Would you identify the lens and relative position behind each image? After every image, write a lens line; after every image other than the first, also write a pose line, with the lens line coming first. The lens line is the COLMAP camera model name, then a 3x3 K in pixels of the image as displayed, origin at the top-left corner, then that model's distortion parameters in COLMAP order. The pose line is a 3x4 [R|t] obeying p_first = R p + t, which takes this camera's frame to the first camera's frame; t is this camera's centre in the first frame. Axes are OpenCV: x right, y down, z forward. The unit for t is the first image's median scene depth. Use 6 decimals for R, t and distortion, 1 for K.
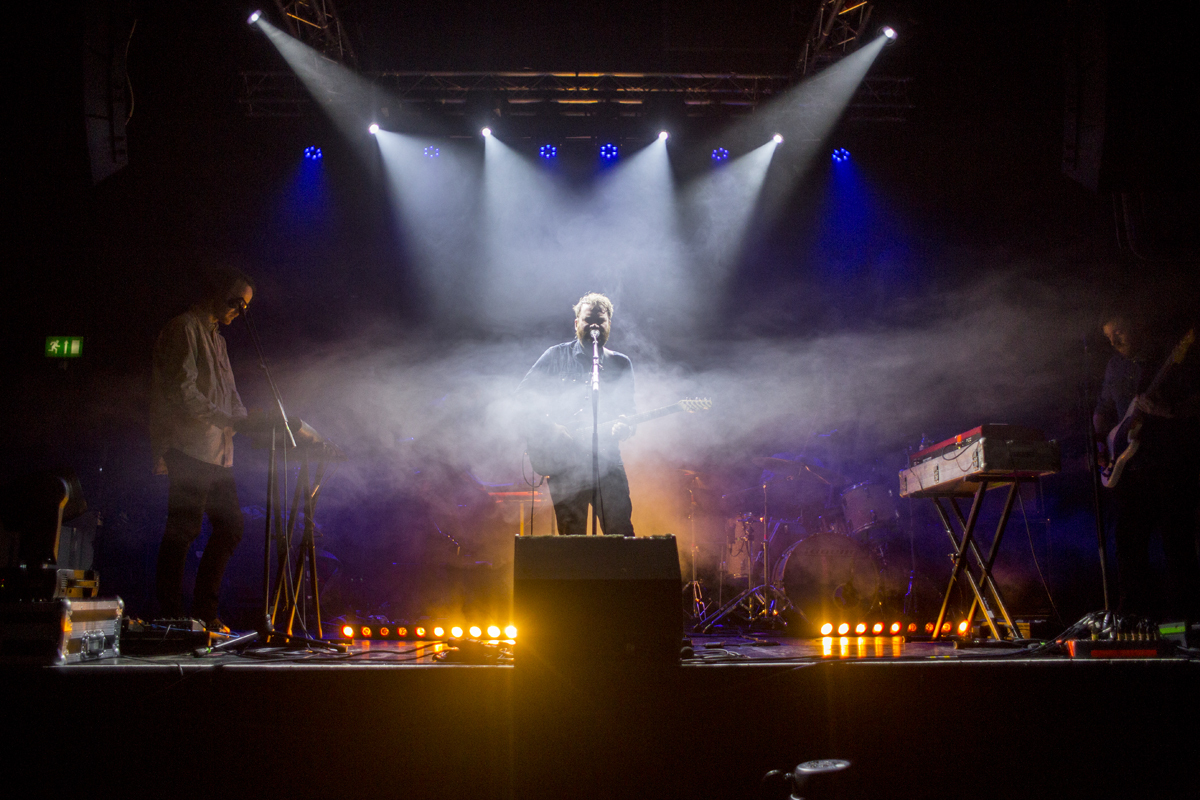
lens RADIAL K [[1019.1, 0, 600.0], [0, 1019.1, 400.0], [0, 0, 1]] dist [-0.059254, 0.004633]
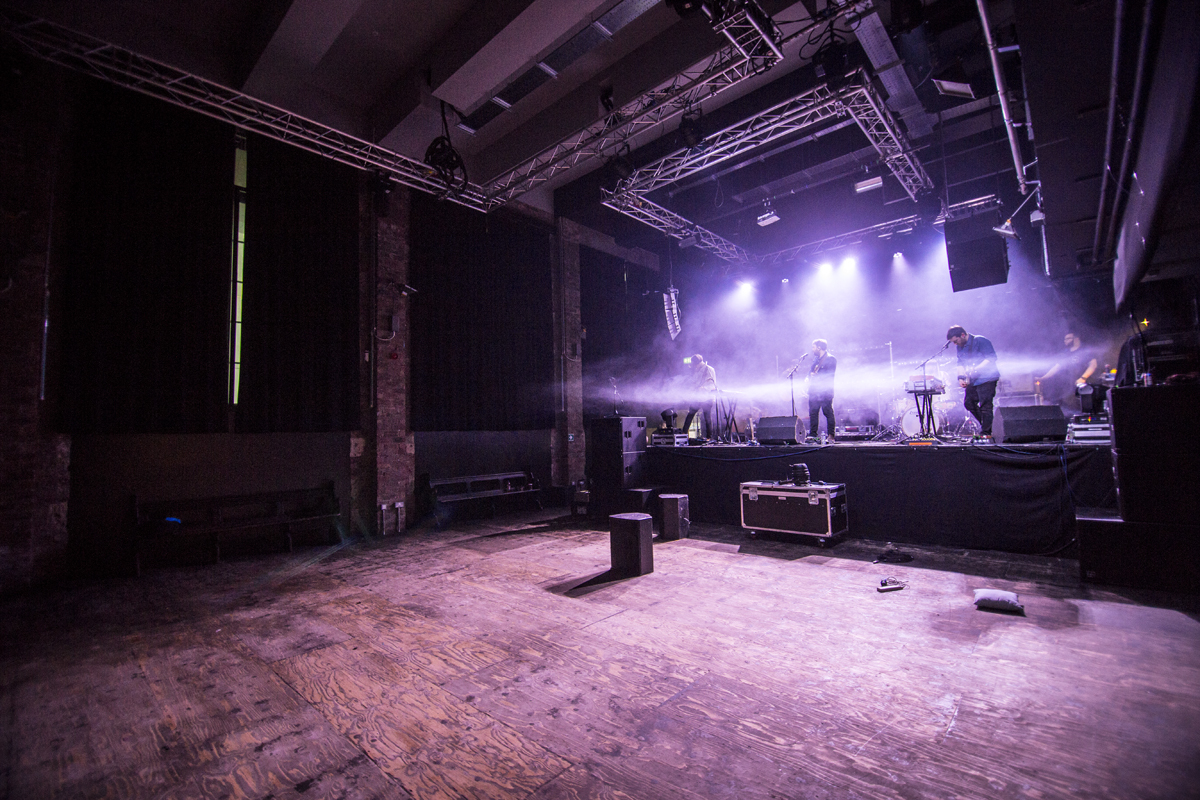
lens RADIAL K [[509.8, 0, 600.0], [0, 509.8, 400.0], [0, 0, 1]] dist [-0.000452, -0.009849]
pose [[0.714605, -0.062258, -0.696753, 0.943351], [0.150887, 0.986303, 0.066623, -0.188051], [0.683062, -0.152740, 0.714211, -1.012021]]
